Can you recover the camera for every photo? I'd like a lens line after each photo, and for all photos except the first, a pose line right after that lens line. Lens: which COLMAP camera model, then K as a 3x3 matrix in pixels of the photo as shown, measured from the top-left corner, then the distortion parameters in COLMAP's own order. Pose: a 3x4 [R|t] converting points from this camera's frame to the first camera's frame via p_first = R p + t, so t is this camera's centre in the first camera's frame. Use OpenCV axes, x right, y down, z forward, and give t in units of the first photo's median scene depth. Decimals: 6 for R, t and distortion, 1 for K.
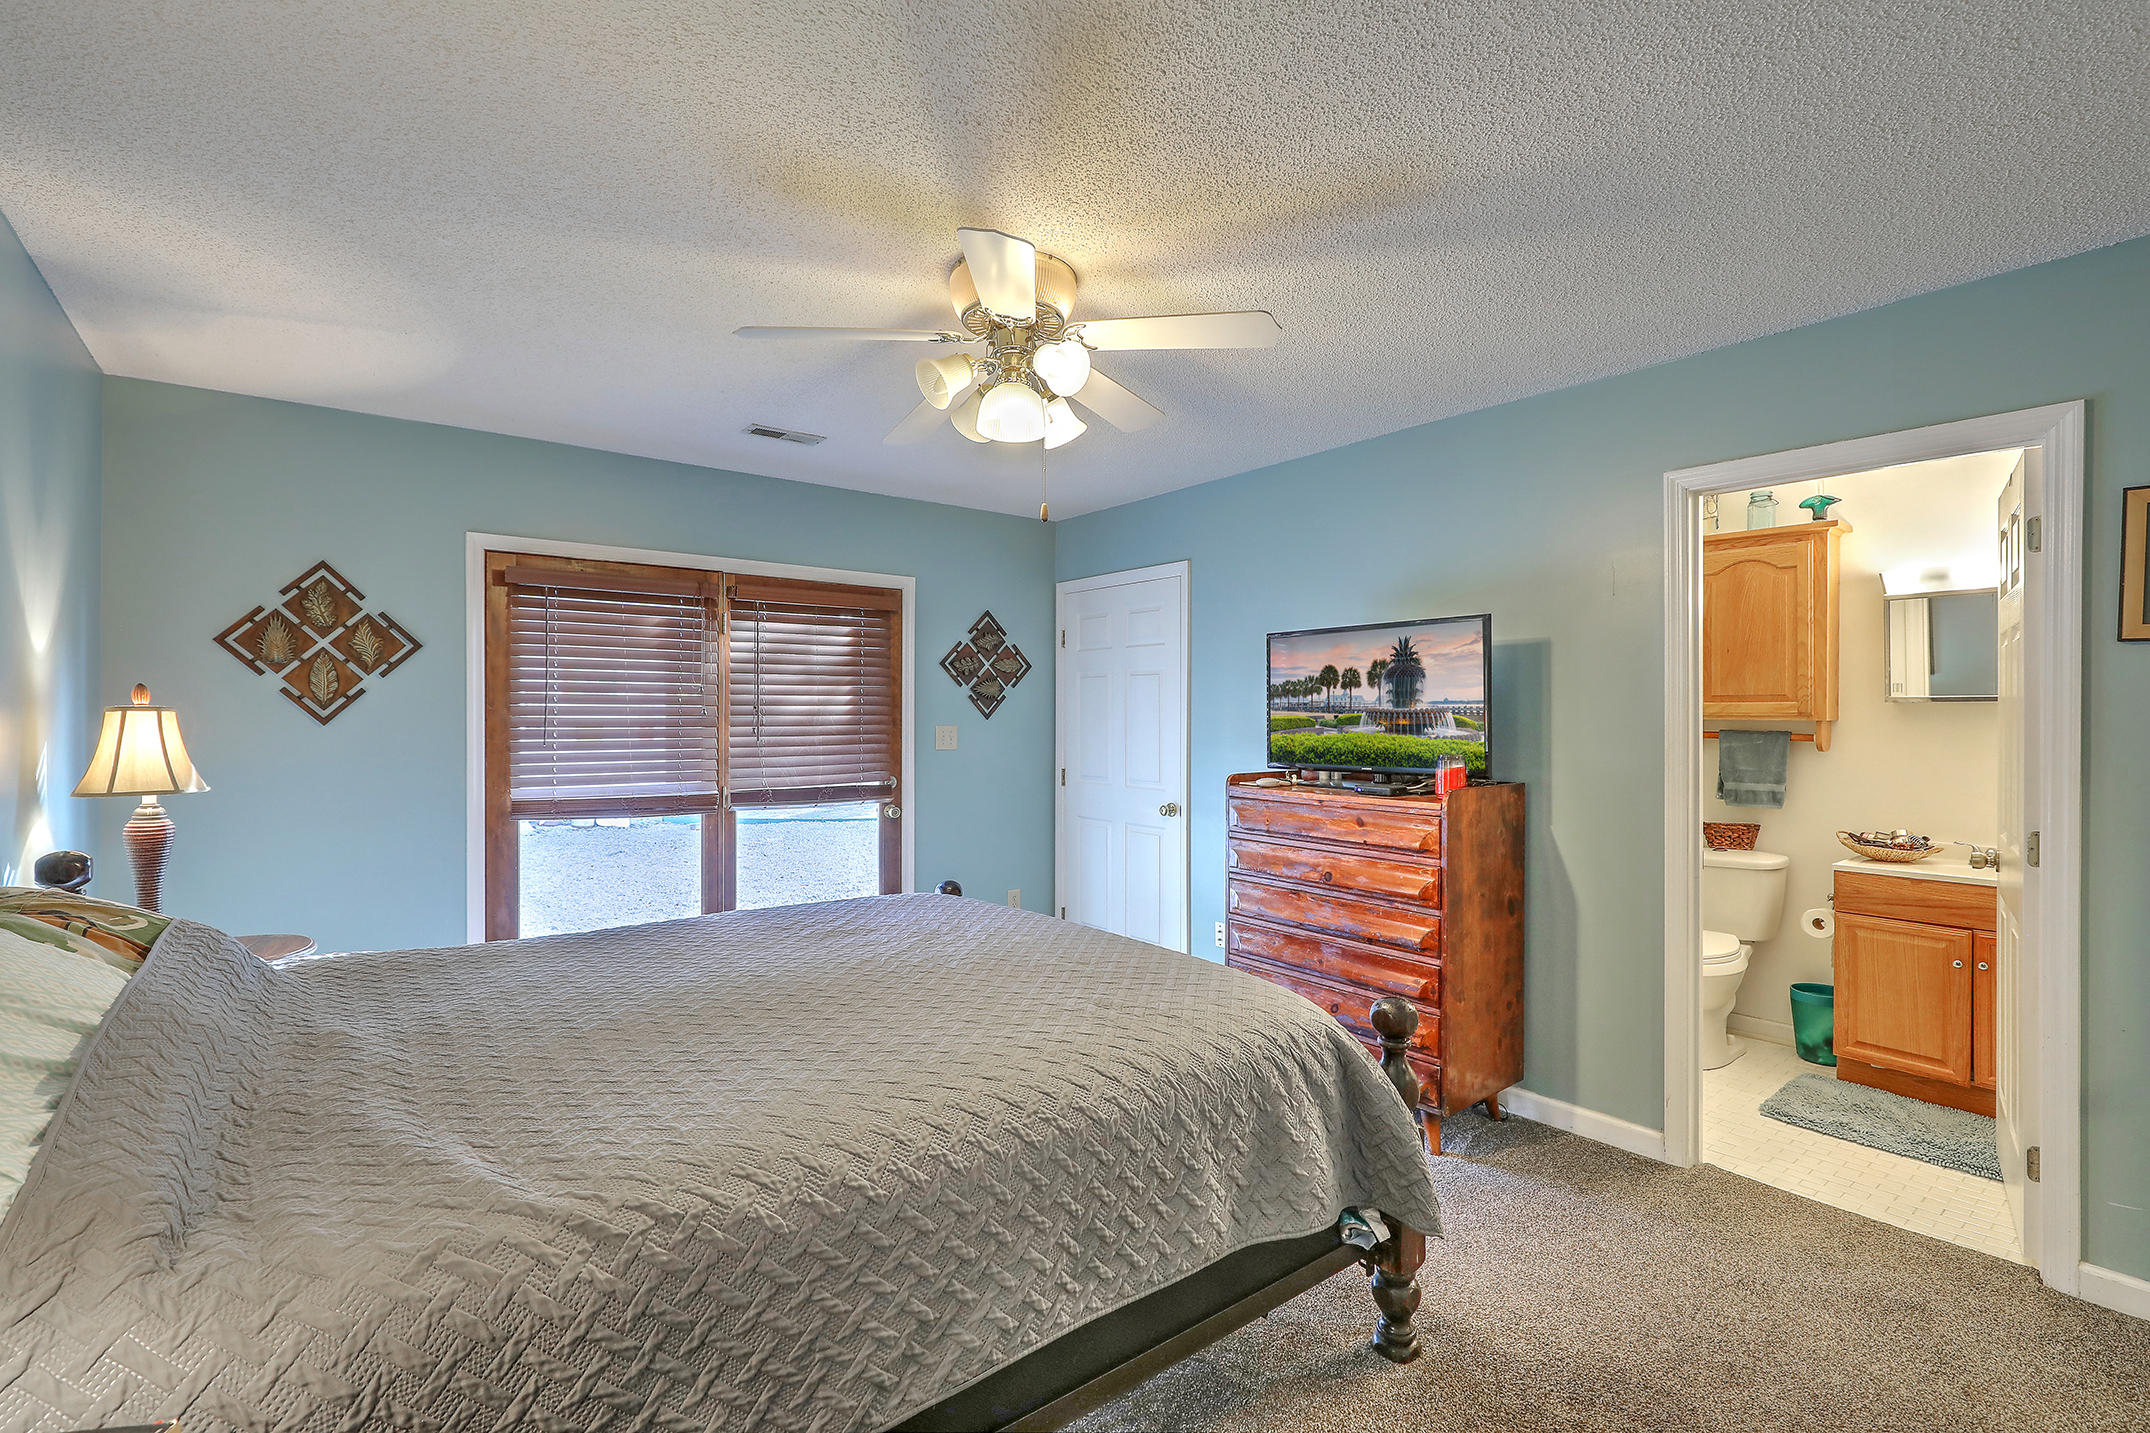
lens RADIAL K [[978.7, 0, 1096.0], [0, 978.7, 715.4], [0, 0, 1]] dist [0.005176, -0.001725]
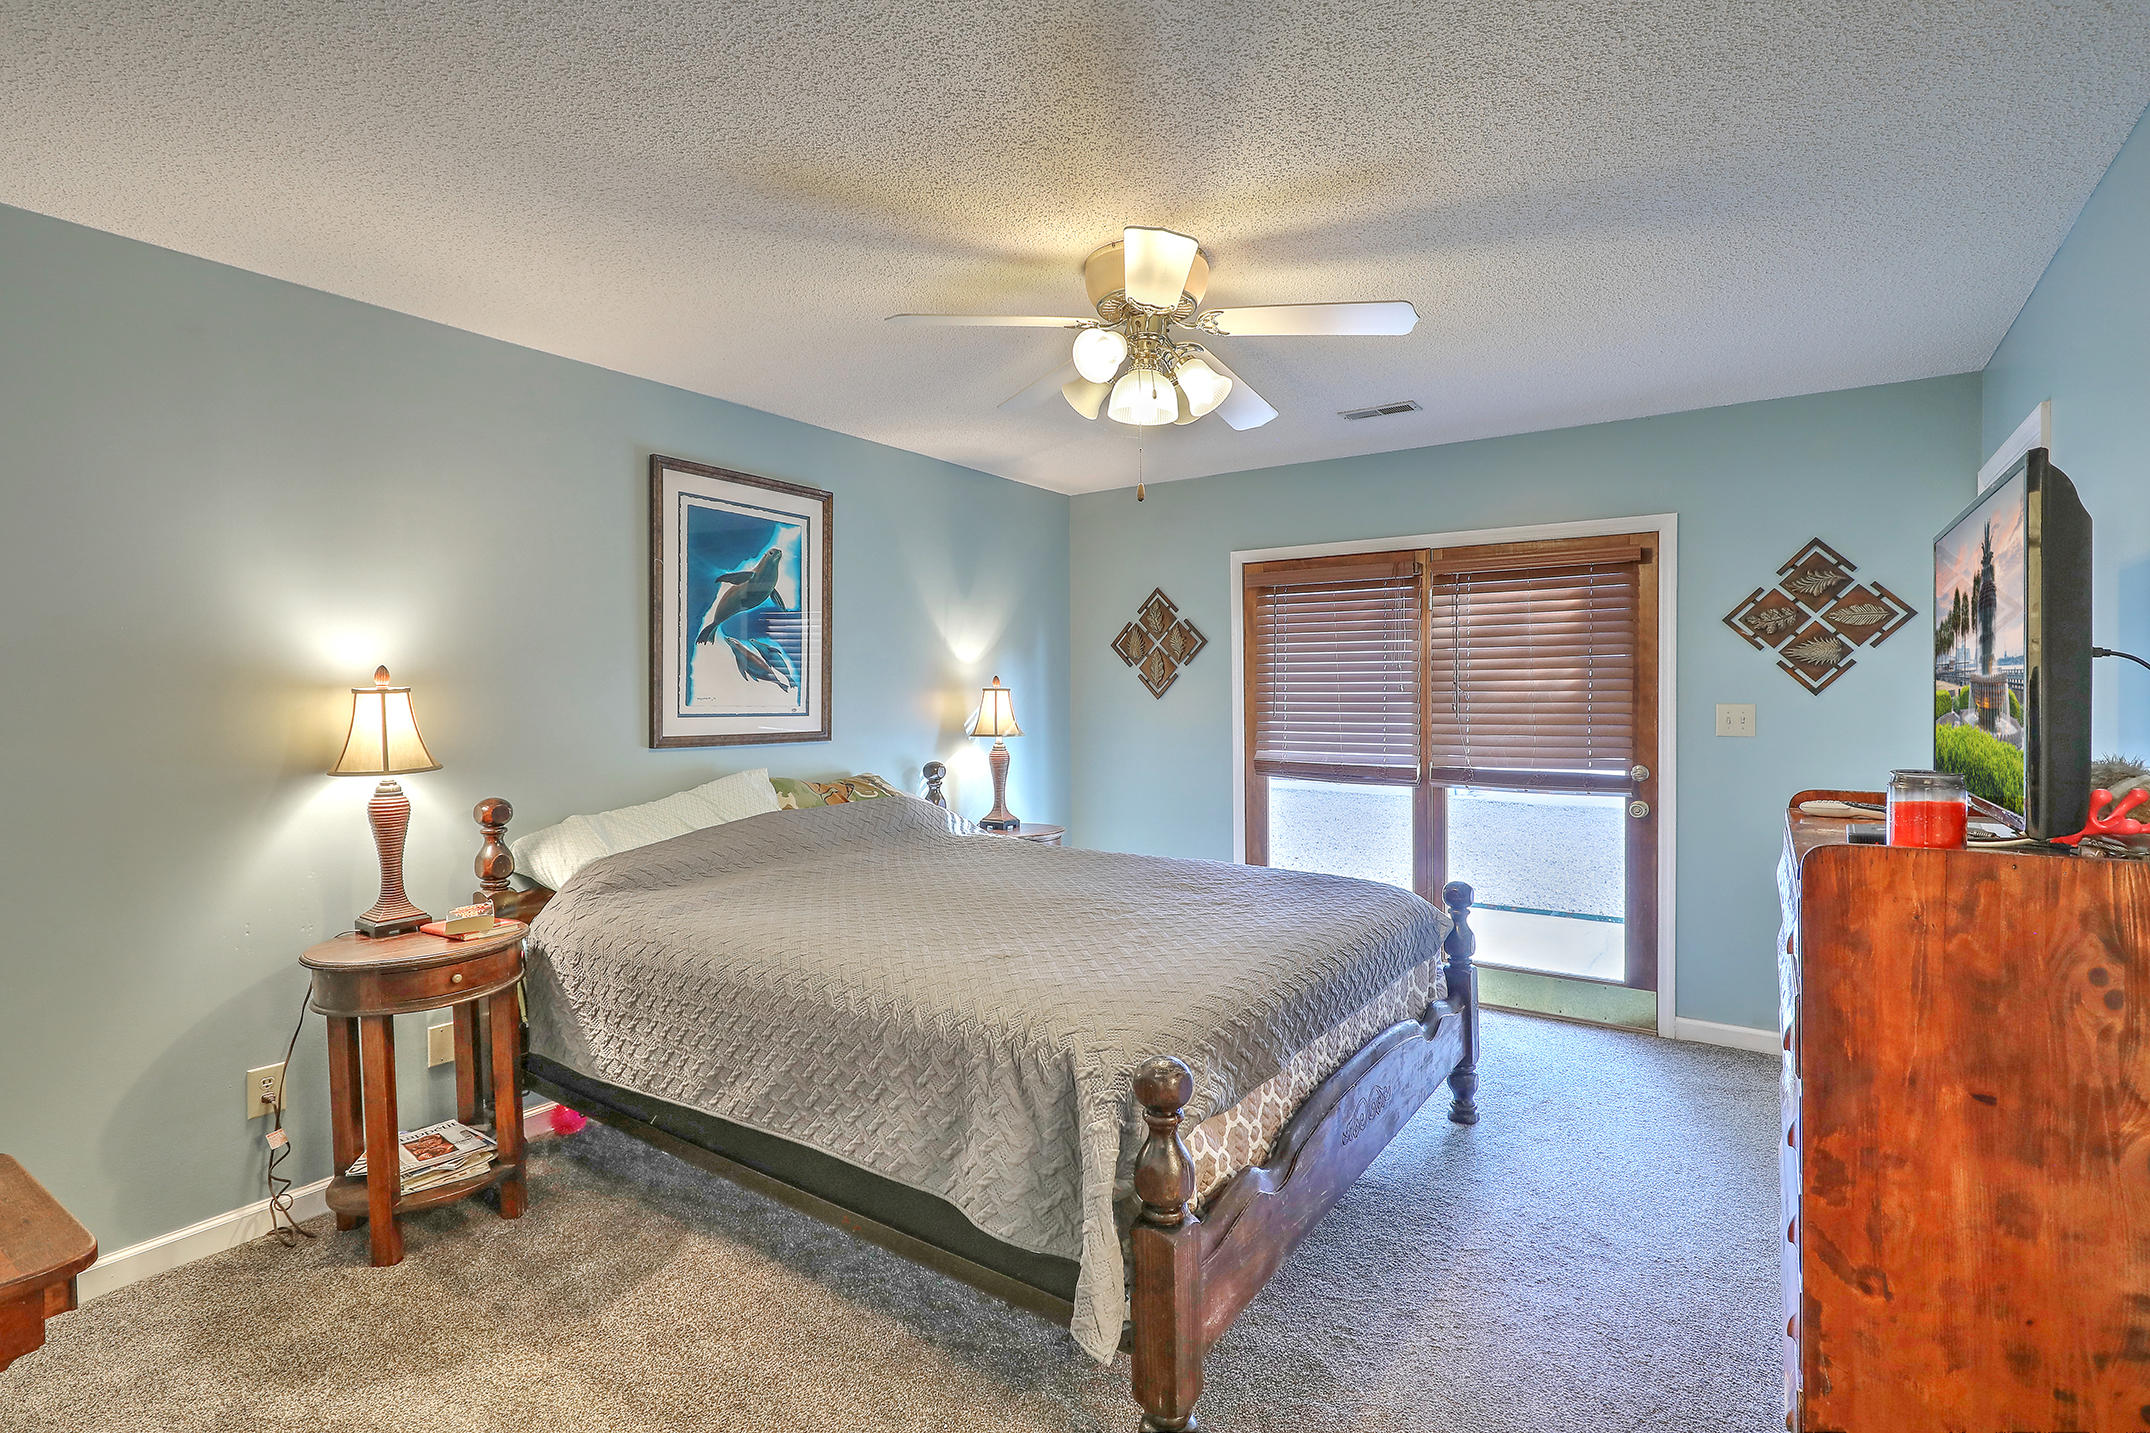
lens RADIAL K [[1025.7, 0, 1083.2], [0, 1025.7, 722.7], [0, 0, 1]] dist [-0.004354, -0.000397]
pose [[0.278942, 0.026794, -0.959934, 0.530586], [0.004240, 0.999567, 0.029133, 0.000098], [0.960298, -0.012197, 0.278708, 0.361137]]
